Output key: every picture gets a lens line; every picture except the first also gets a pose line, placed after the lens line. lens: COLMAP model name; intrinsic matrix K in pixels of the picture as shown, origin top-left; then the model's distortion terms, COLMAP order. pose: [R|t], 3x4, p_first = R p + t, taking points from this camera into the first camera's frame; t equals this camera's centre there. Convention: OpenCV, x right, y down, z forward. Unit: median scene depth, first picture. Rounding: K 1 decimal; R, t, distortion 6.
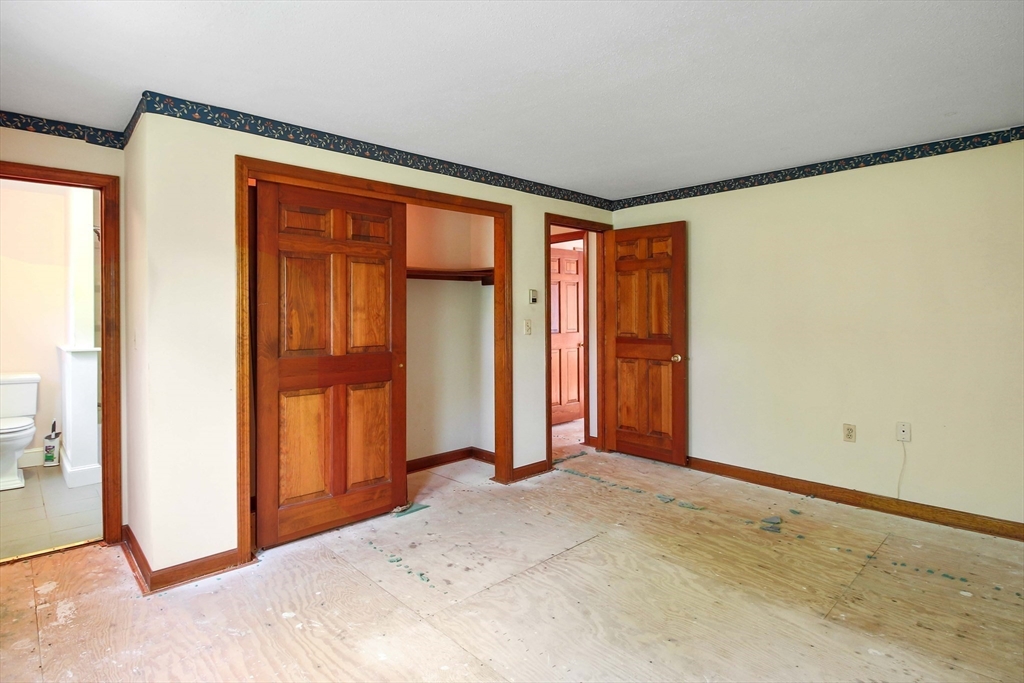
lens RADIAL K [[531.2, 0, 511.2], [0, 531.2, 320.5], [0, 0, 1]] dist [-0.003010, -0.012001]
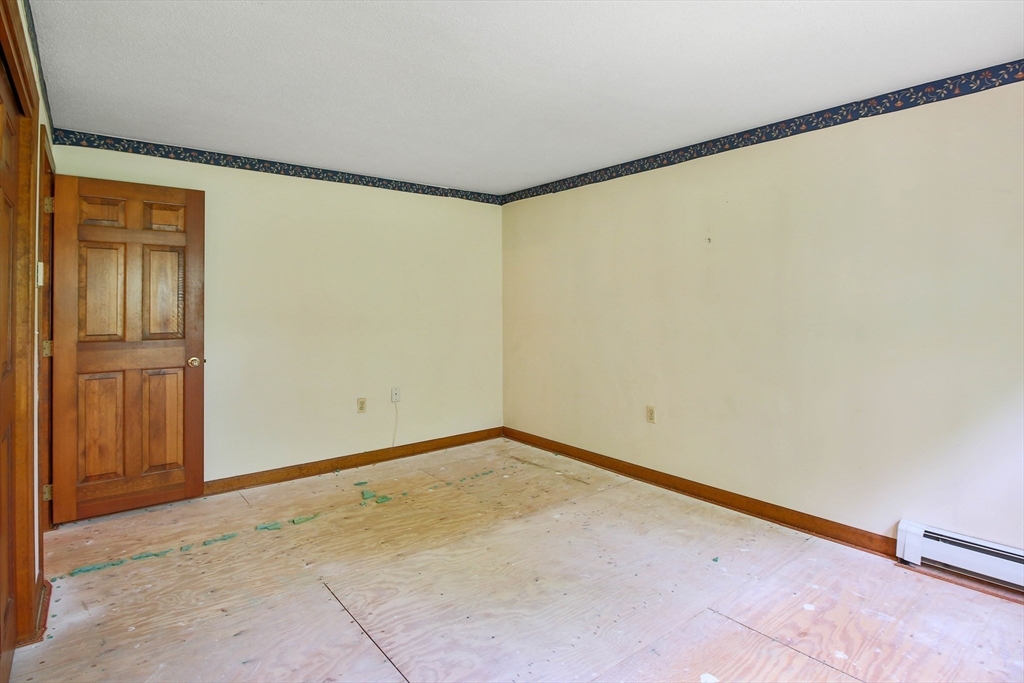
lens RADIAL K [[530.6, 0, 512.1], [0, 530.6, 306.3], [0, 0, 1]] dist [-0.001356, -0.011641]
pose [[0.085700, -0.001659, 0.996320, -0.534972], [0.015900, 0.999874, 0.000297, -0.006394], [-0.996194, 0.015816, 0.085716, 0.569295]]
